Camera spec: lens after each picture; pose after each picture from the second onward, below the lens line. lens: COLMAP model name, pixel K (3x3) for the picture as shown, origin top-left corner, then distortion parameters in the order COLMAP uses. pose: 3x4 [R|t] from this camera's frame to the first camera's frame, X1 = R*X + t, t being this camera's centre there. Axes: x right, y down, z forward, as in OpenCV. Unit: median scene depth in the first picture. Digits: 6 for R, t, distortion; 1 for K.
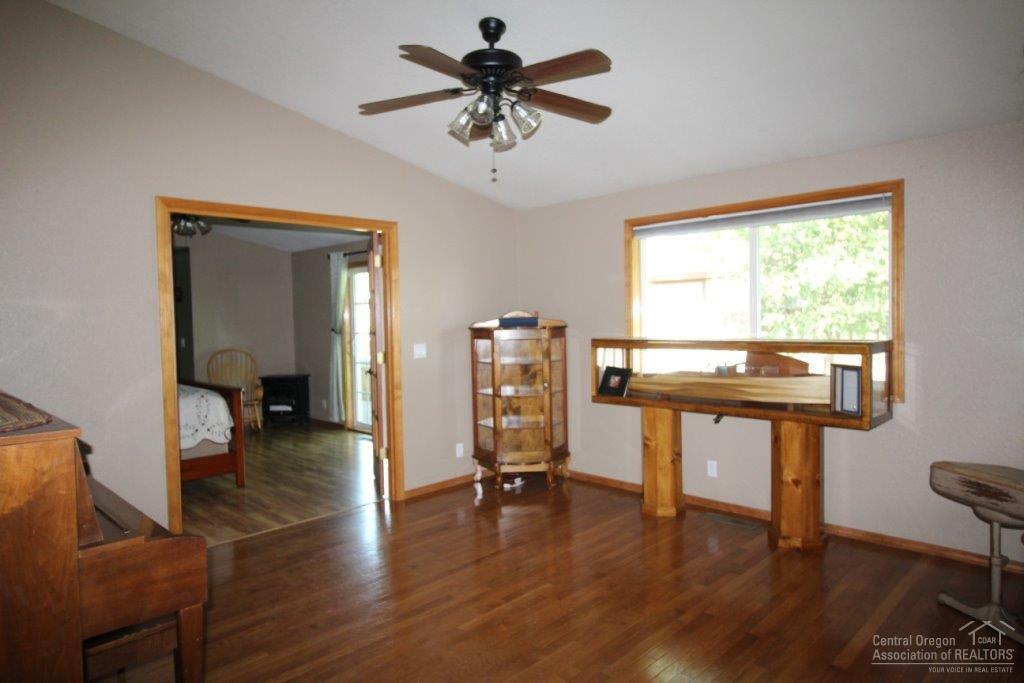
lens RADIAL K [[626.8, 0, 515.1], [0, 626.8, 339.1], [0, 0, 1]] dist [0.000402, -0.007446]
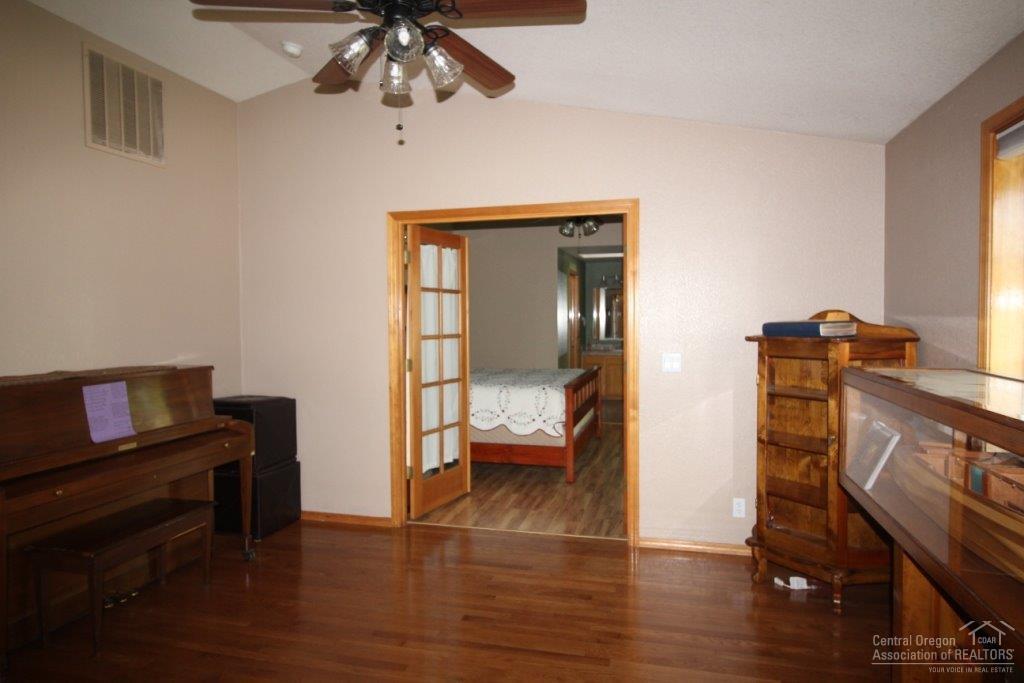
lens RADIAL K [[626.8, 0, 513.1], [0, 626.8, 345.0], [0, 0, 1]] dist [0.000402, -0.007446]
pose [[0.491789, 0.056590, -0.868873, 0.430855], [-0.029659, 0.998395, 0.048238, -0.035553], [0.870209, 0.002046, 0.492679, 0.475526]]
